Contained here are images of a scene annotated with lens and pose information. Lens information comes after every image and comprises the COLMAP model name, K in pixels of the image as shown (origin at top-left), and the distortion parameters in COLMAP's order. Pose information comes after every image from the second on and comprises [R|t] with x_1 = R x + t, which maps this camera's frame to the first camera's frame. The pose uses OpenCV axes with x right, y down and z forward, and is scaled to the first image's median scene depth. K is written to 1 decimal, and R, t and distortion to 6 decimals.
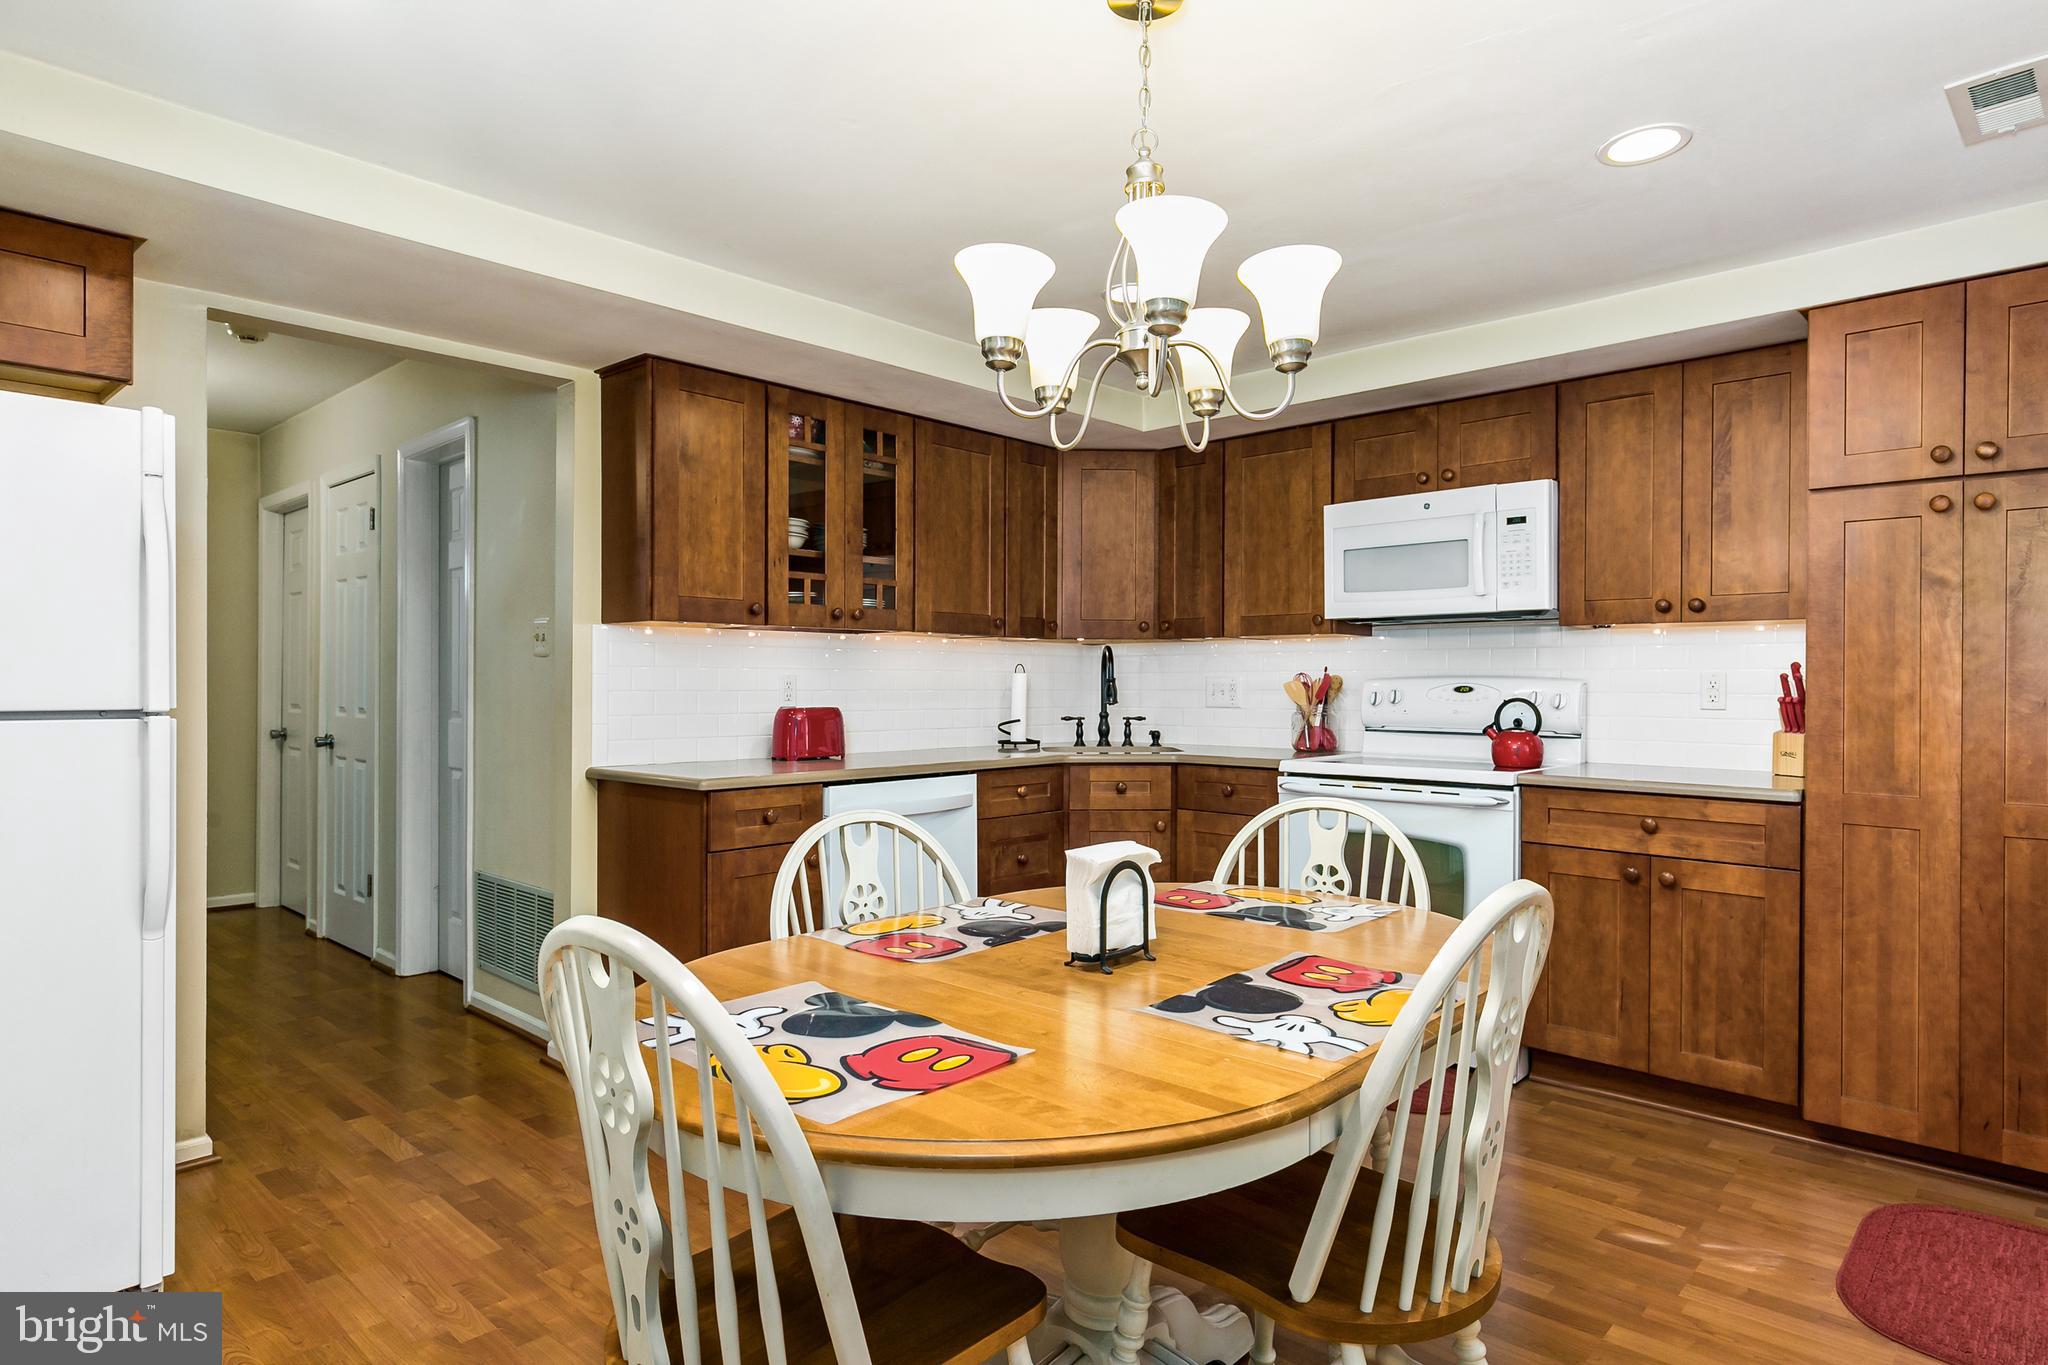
lens RADIAL K [[1151.0, 0, 1066.1], [0, 1151.0, 684.8], [0, 0, 1]] dist [0.005411, 0.000509]
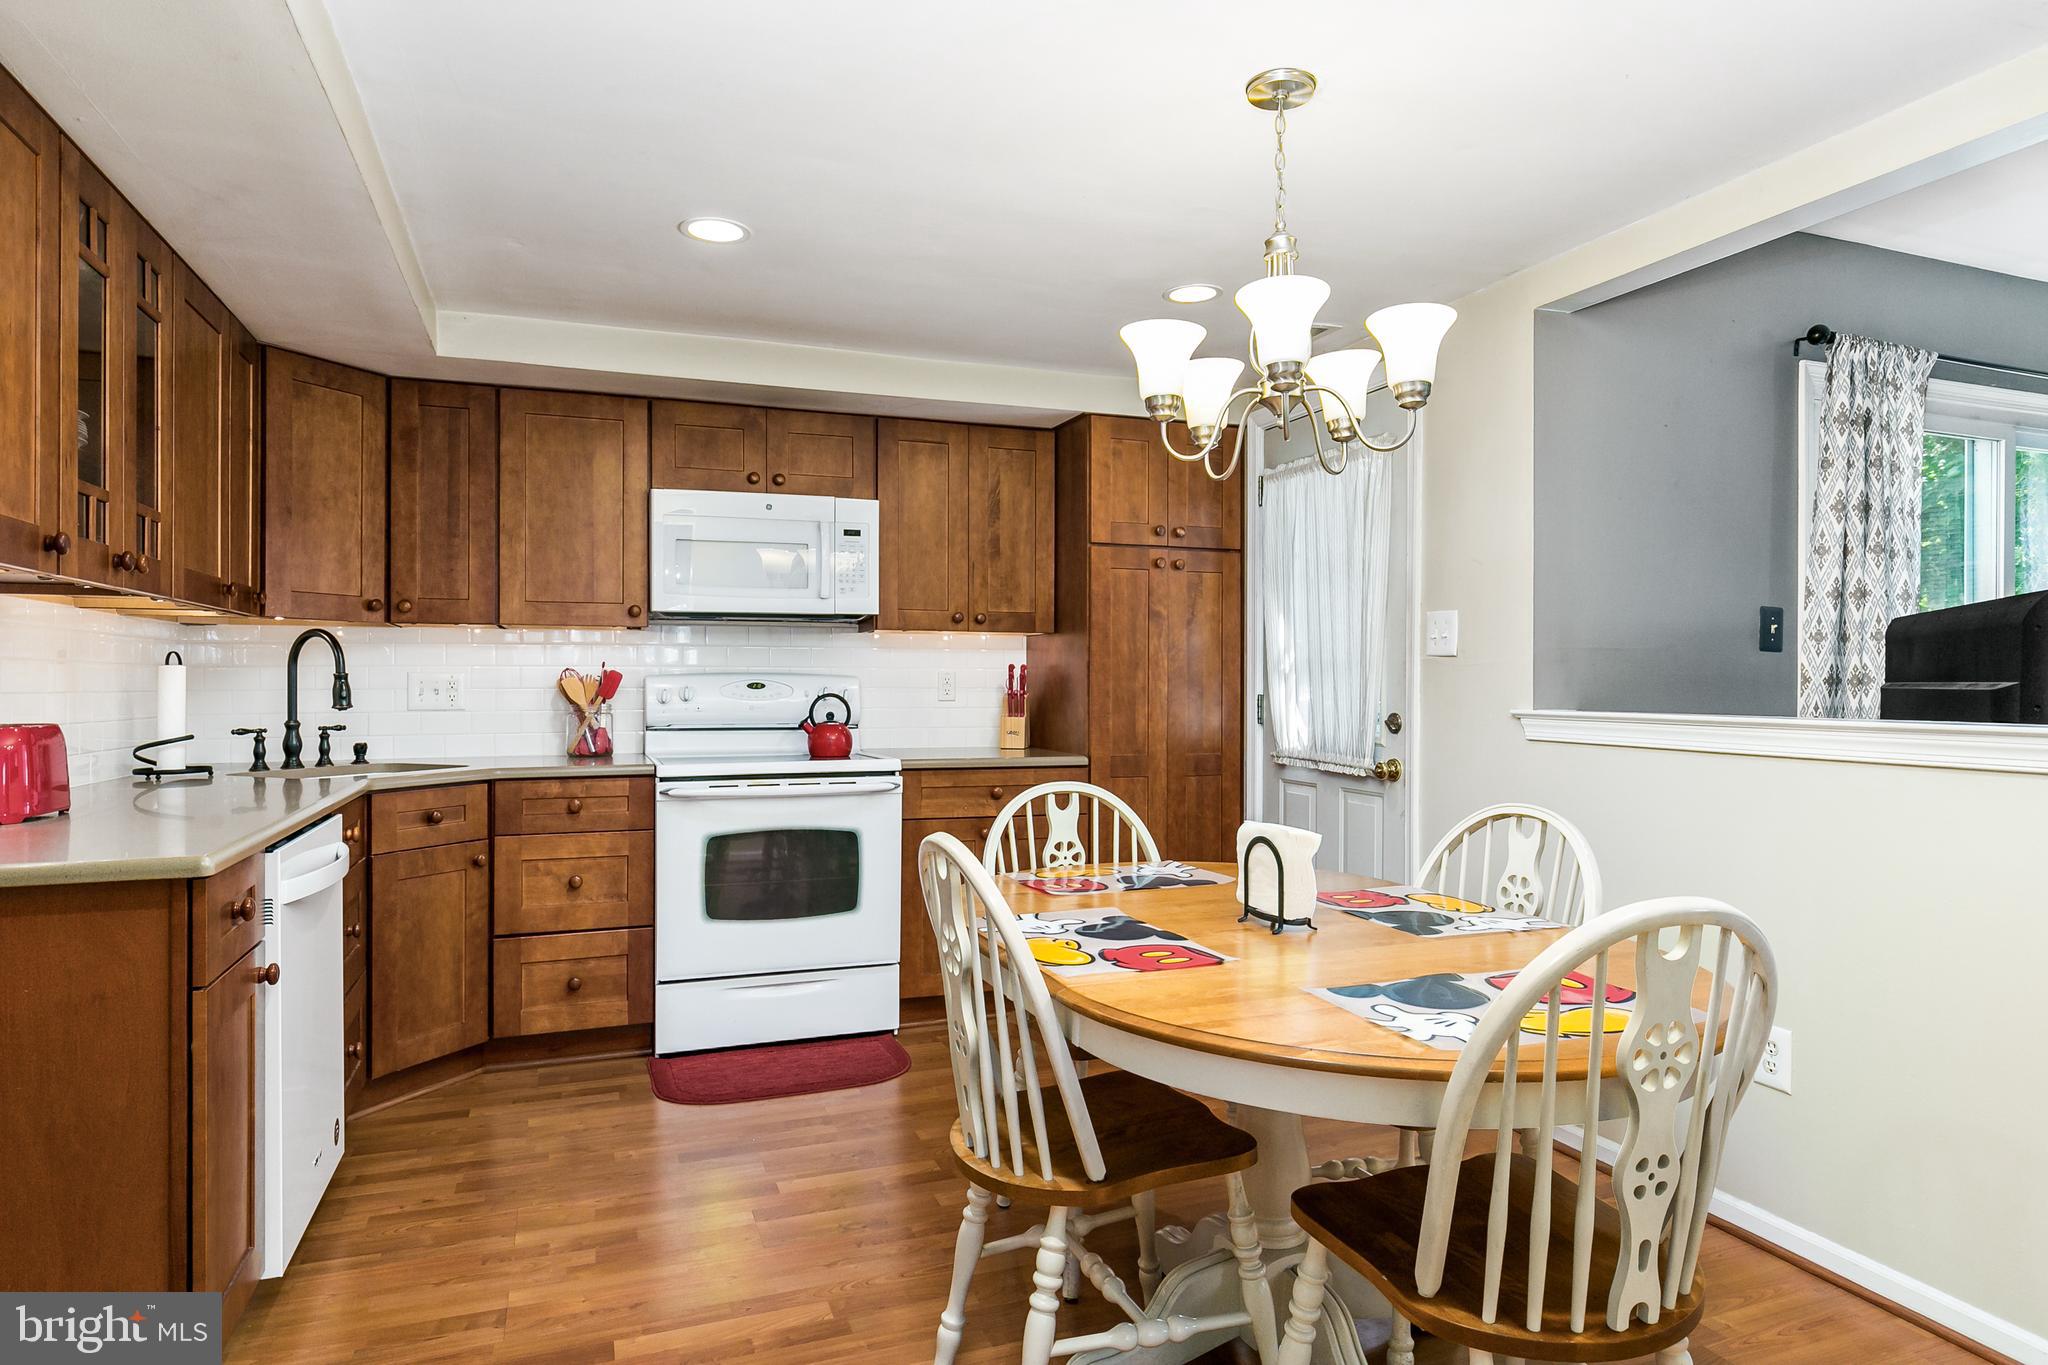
lens RADIAL K [[1212.0, 0, 1019.6], [0, 1212.0, 677.1], [0, 0, 1]] dist [-0.003047, -0.000002]
pose [[0.443537, -0.000695, 0.896256, -0.541672], [0.001248, 0.999999, 0.000158, -0.003936], [-0.896255, 0.001049, 0.443538, 0.316894]]
